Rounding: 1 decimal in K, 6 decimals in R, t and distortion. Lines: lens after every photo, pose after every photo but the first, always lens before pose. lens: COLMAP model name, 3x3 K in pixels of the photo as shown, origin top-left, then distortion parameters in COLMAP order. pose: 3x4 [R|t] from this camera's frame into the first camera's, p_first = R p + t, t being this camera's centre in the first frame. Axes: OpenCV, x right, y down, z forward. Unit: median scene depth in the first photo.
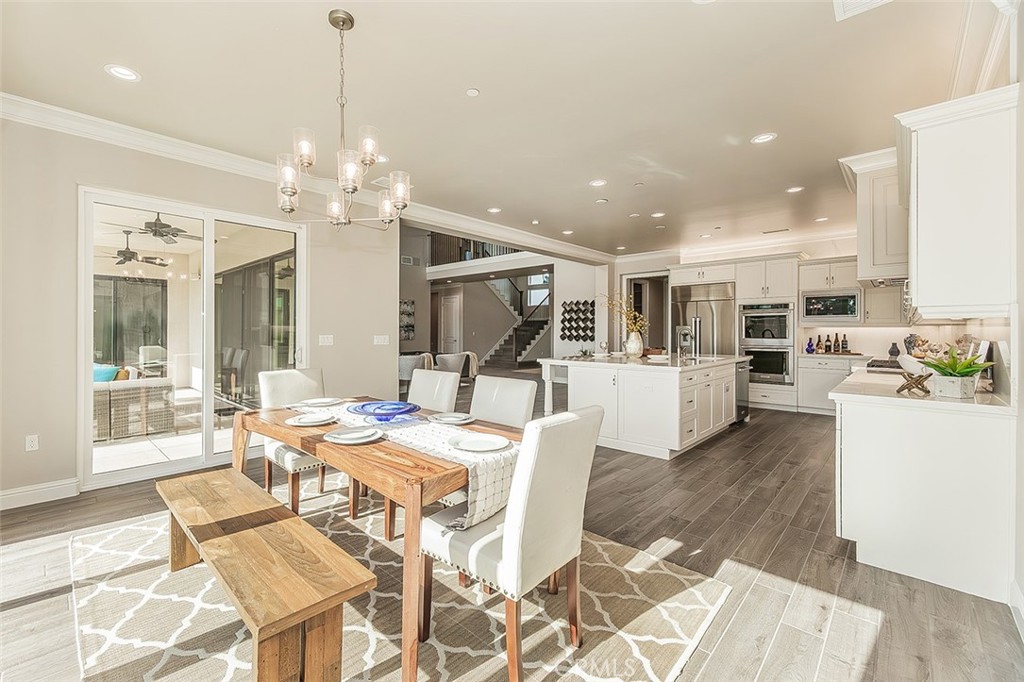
lens RADIAL K [[430.2, 0, 474.7], [0, 430.2, 330.8], [0, 0, 1]] dist [0.004115, 0.000445]
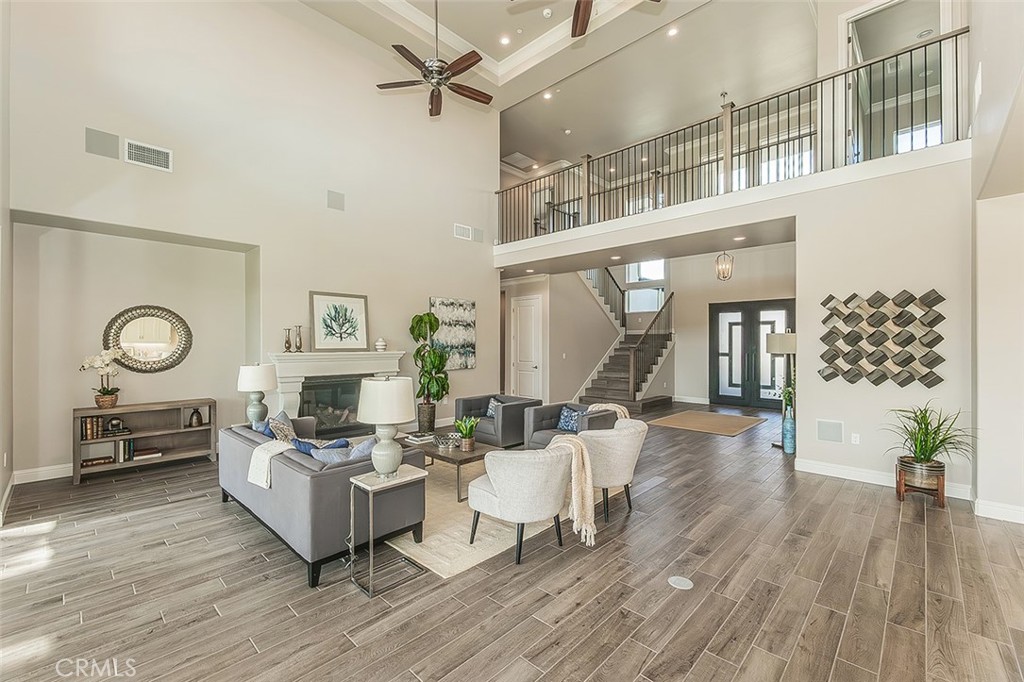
lens RADIAL K [[430.2, 0, 509.0], [0, 430.2, 339.2], [0, 0, 1]] dist [0.004115, 0.000445]
pose [[0.999846, -0.002086, 0.017438, -0.198442], [0.002205, 0.999975, -0.006760, -0.028279], [-0.017424, 0.006798, 0.999825, 0.789581]]
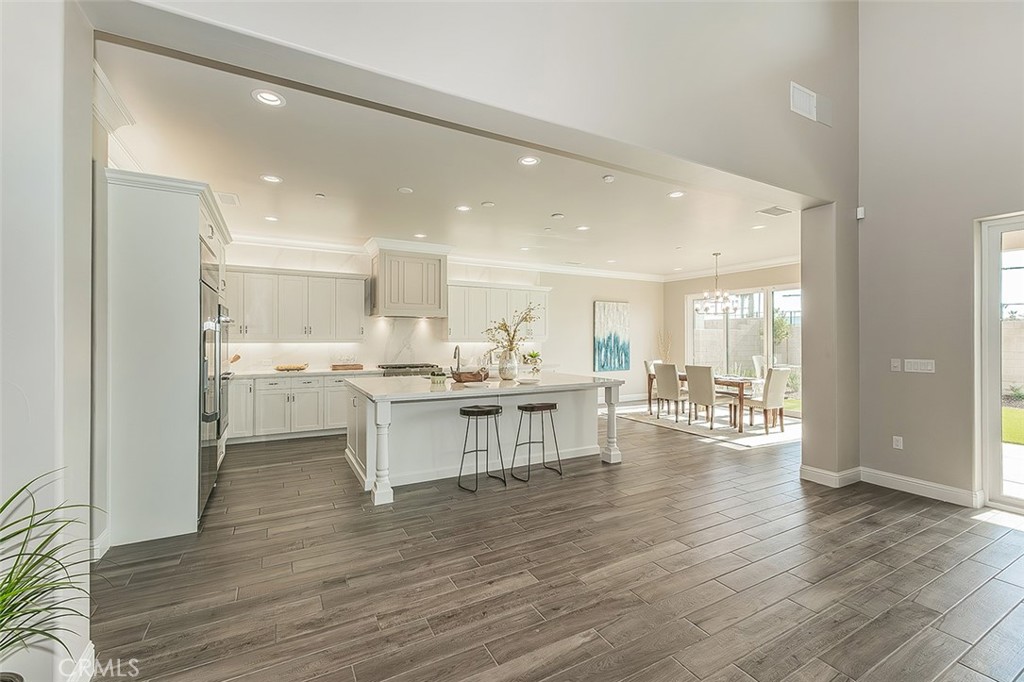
lens RADIAL K [[430.2, 0, 508.9], [0, 430.2, 335.9], [0, 0, 1]] dist [0.004115, 0.000445]
pose [[-0.960167, -0.001222, 0.279424, 0.091718], [-0.003876, 0.999952, -0.008948, -0.014879], [-0.279400, -0.009675, -0.960126, 1.428594]]
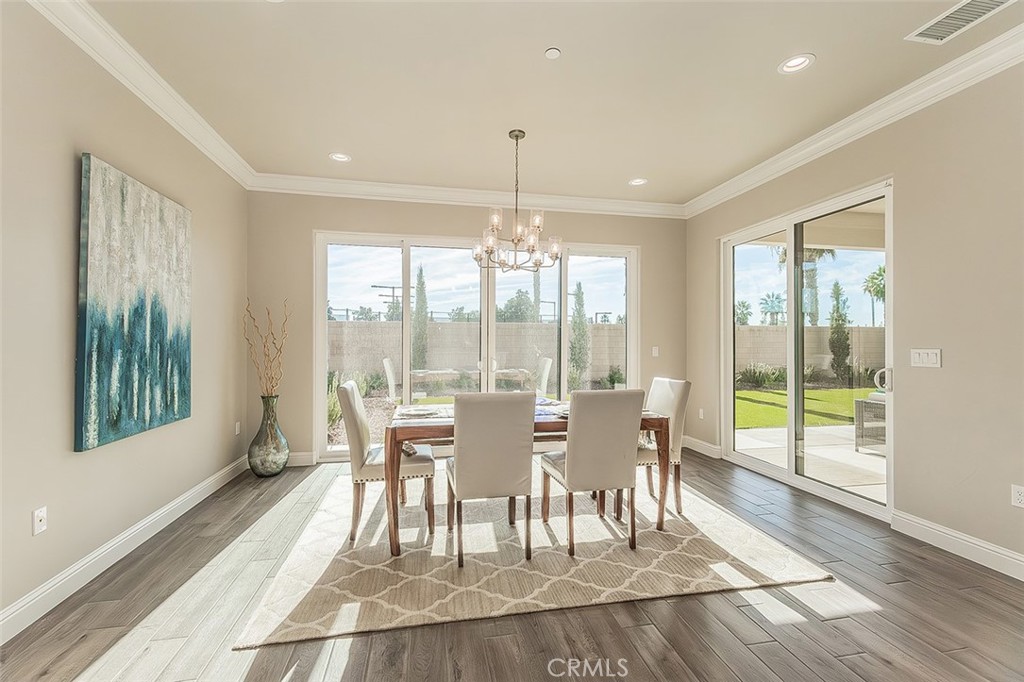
lens RADIAL K [[430.2, 0, 512.8], [0, 430.2, 340.6], [0, 0, 1]] dist [0.004115, 0.000445]
pose [[-0.541704, -0.004335, -0.840558, 0.294174], [-0.004477, 0.999987, -0.002272, 0.000500], [0.840558, 0.002533, -0.541716, 0.554360]]
